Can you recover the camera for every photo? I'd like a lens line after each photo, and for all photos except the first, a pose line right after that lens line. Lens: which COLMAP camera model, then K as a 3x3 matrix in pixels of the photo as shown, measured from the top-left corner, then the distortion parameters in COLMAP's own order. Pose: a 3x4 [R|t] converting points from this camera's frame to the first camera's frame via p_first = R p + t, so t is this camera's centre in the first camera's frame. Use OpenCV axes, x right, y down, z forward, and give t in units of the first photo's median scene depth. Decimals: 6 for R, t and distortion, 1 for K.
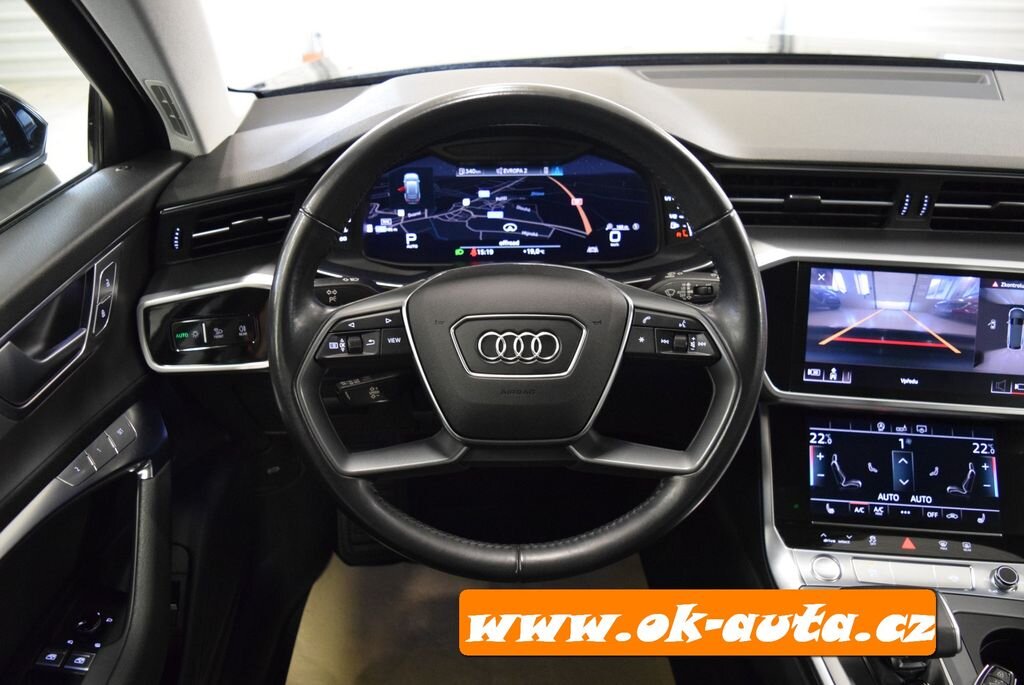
lens RADIAL K [[846.2, 0, 518.8], [0, 846.2, 333.7], [0, 0, 1]] dist [-0.085442, 0.019377]
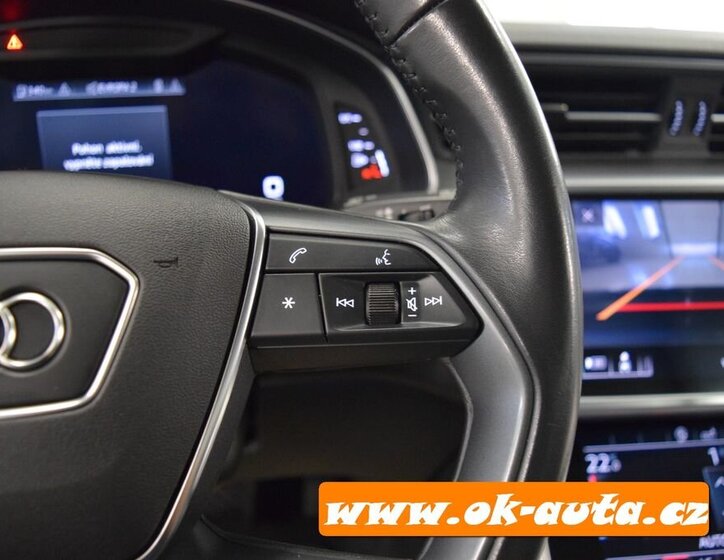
lens RADIAL K [[621.2, 0, 362.0], [0, 621.2, 279.1], [0, 0, 1]] dist [-0.039602, -0.018816]
pose [[0.984965, -0.062649, 0.160991, 0.107627], [0.084809, 0.987252, -0.134686, 0.031685], [-0.150501, 0.146315, 0.977723, 0.565064]]
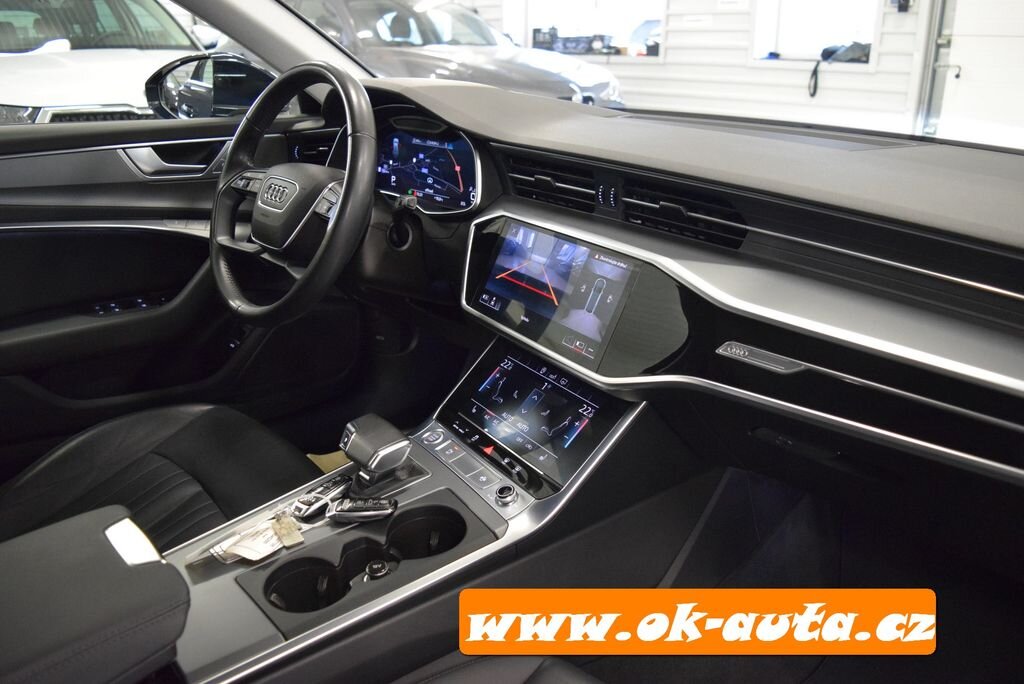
lens RADIAL K [[846.2, 0, 507.1], [0, 846.2, 335.3], [0, 0, 1]] dist [-0.085442, 0.019377]
pose [[0.640062, 0.260373, -0.722860, 1.374337], [-0.373642, 0.927567, 0.003264, 0.086184], [0.671351, 0.268002, 0.690987, 0.114201]]
